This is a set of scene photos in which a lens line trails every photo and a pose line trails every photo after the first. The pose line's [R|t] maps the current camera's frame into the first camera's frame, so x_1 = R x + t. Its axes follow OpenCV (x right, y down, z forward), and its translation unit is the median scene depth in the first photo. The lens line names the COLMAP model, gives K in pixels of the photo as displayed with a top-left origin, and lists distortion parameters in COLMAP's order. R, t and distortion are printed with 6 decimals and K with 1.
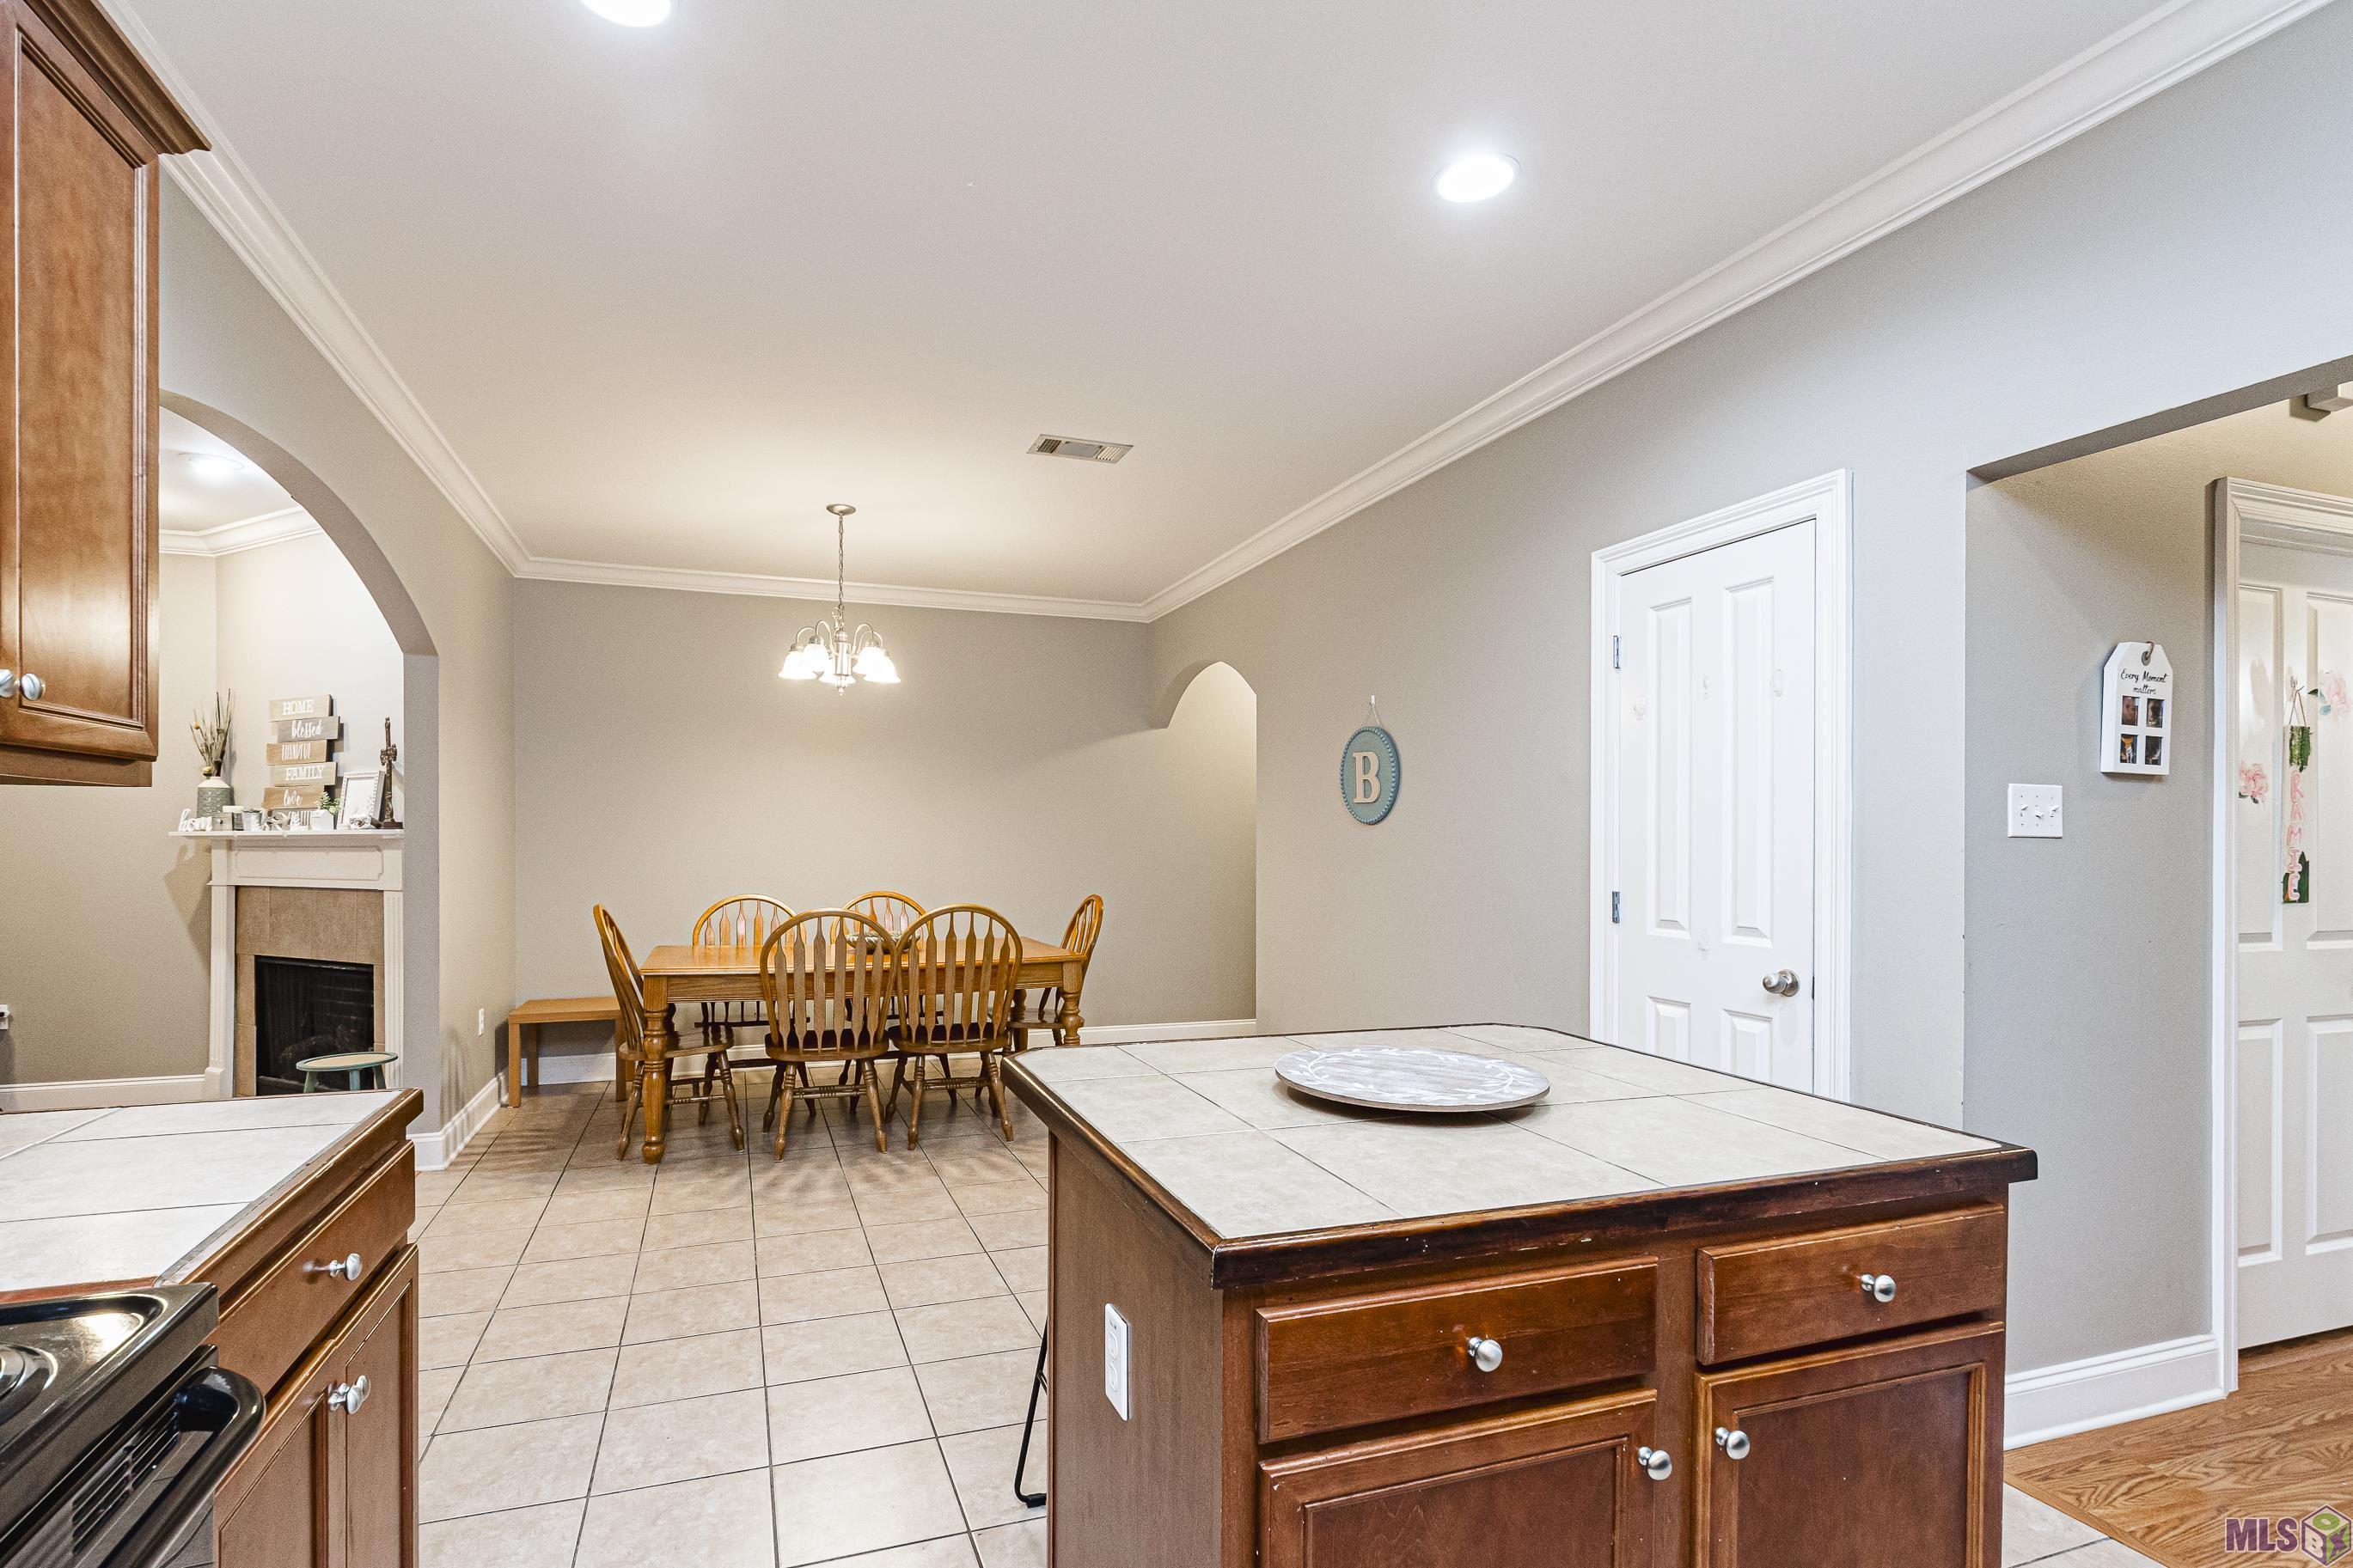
lens RADIAL K [[1105.4, 0, 1115.8], [0, 1105.4, 847.7], [0, 0, 1]] dist [0.007385, -0.003372]
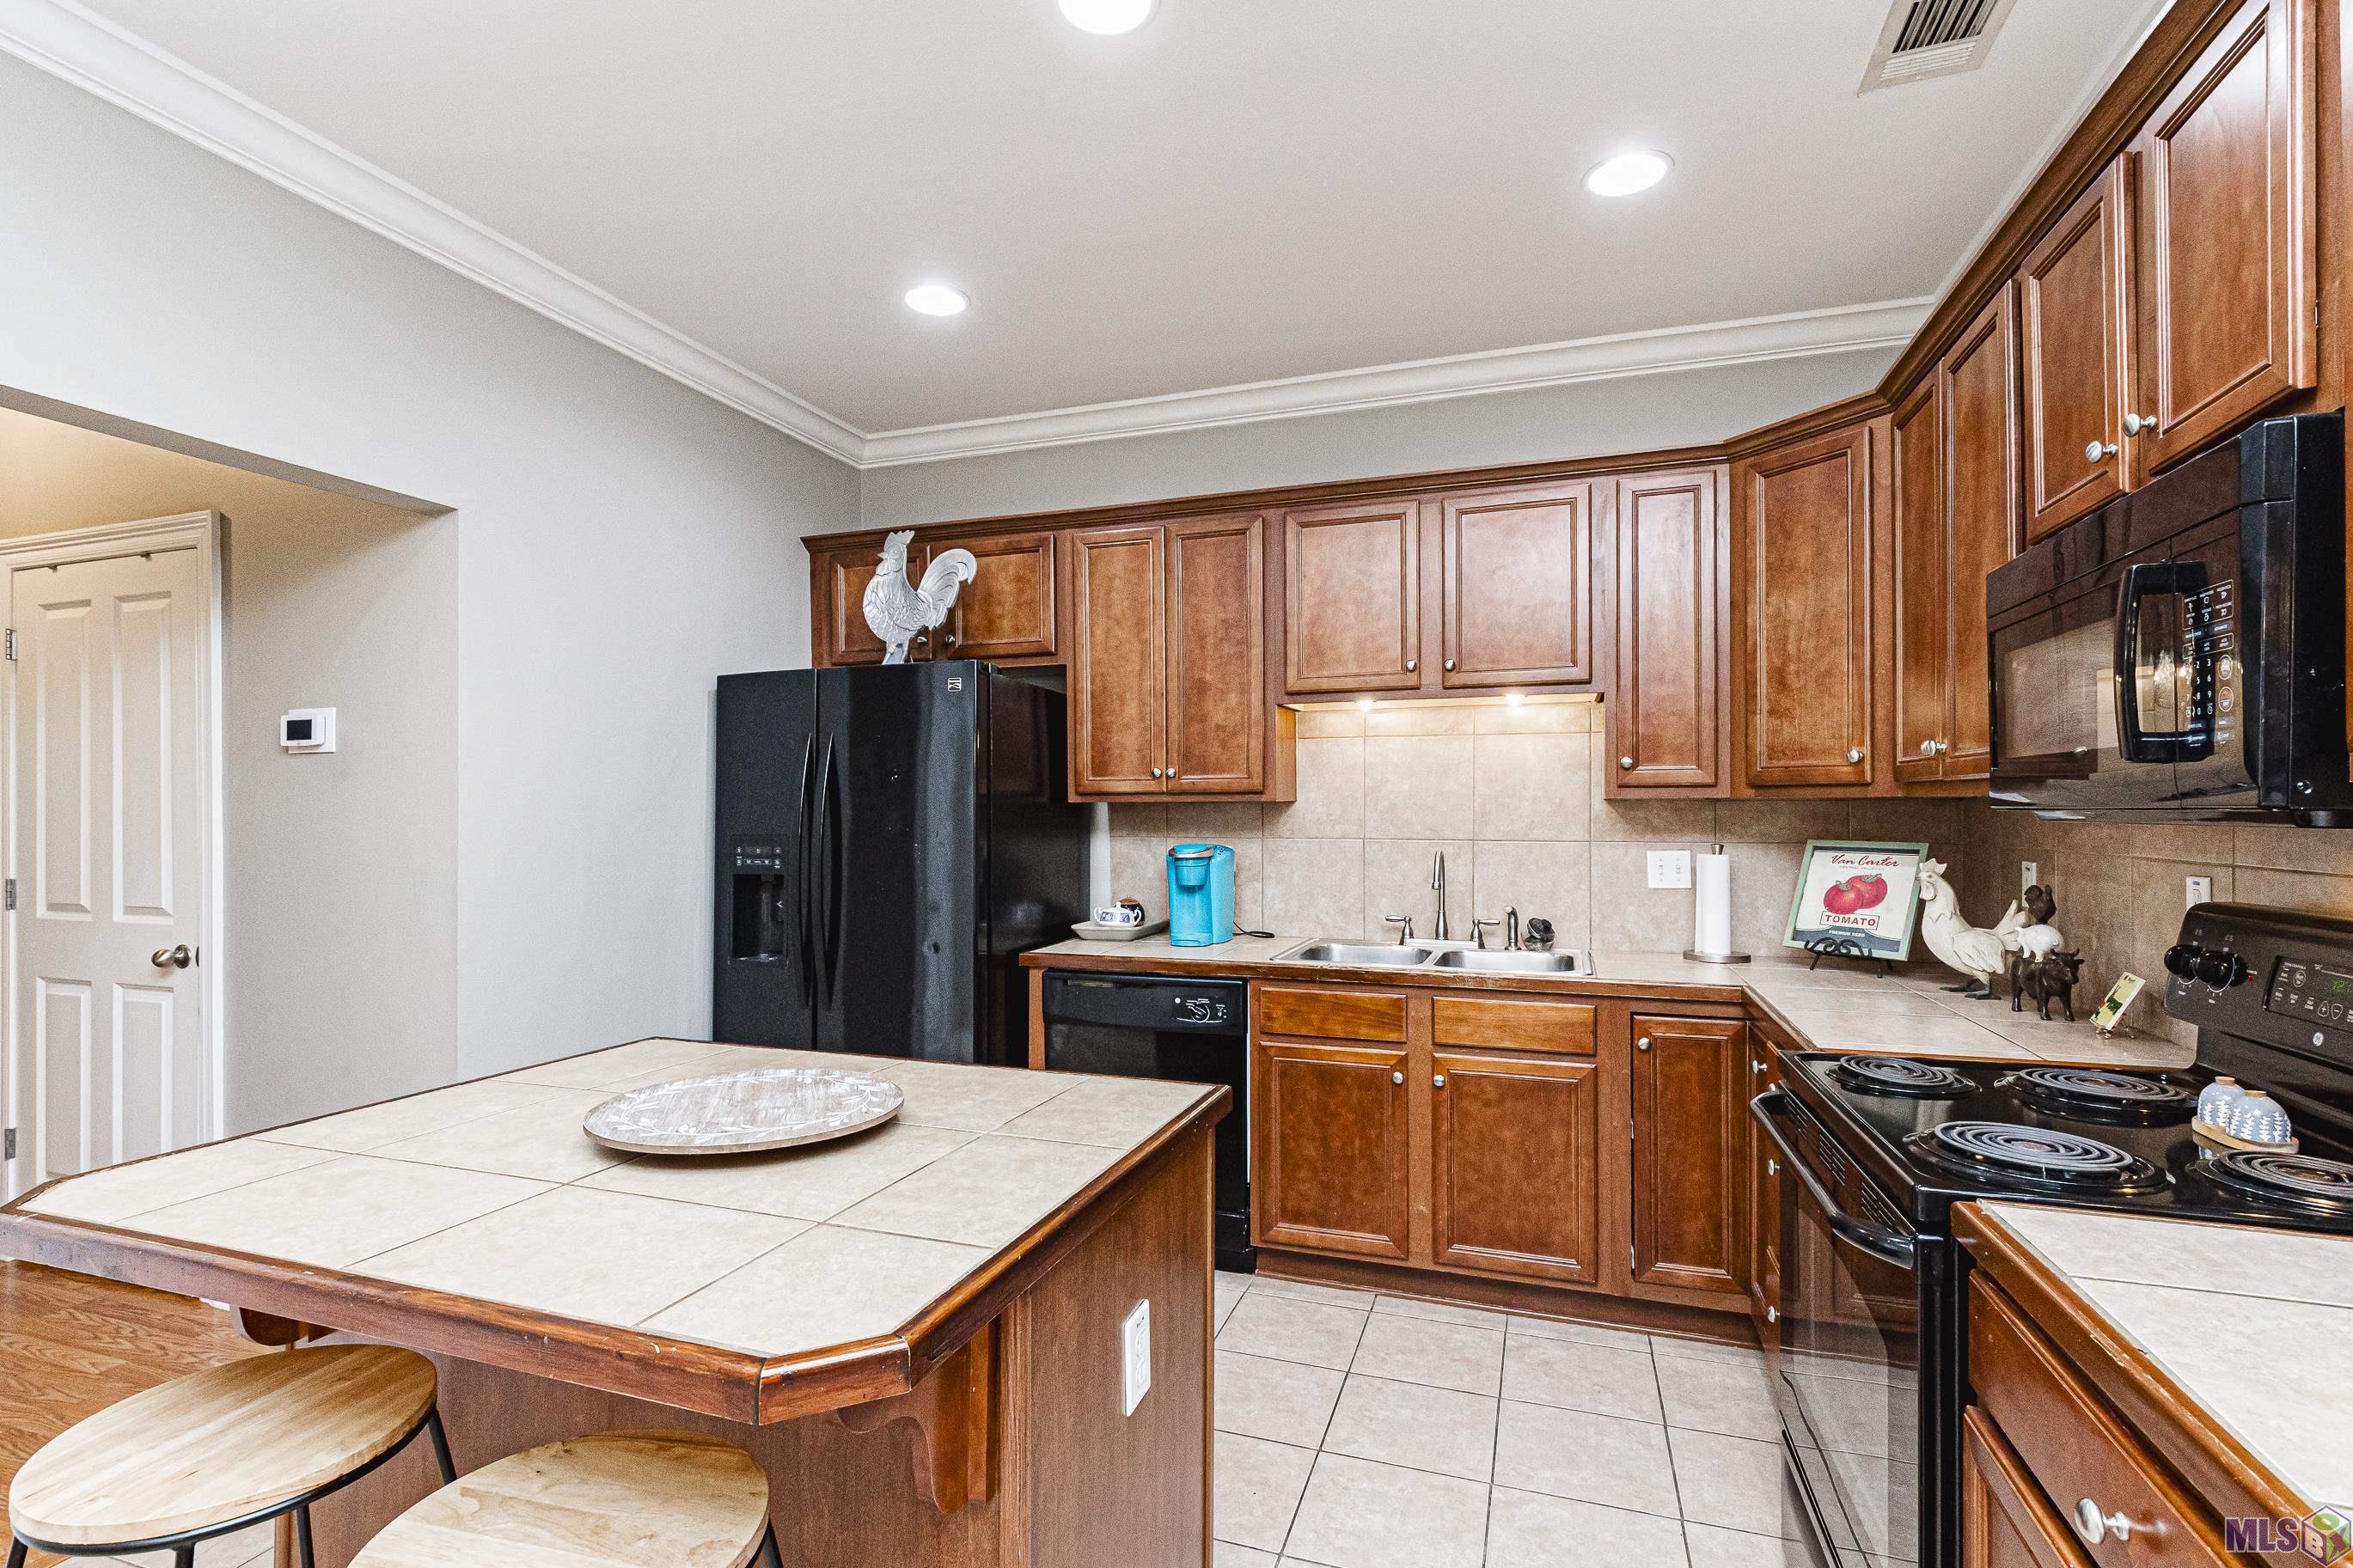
lens RADIAL K [[1105.4, 0, 1170.4], [0, 1105.4, 793.6], [0, 0, 1]] dist [0.007385, -0.003372]
pose [[-0.789931, 0.007435, 0.613150, -0.189178], [0.003805, 0.999967, -0.007223, -0.012254], [-0.613184, -0.003373, -0.789933, 0.524849]]
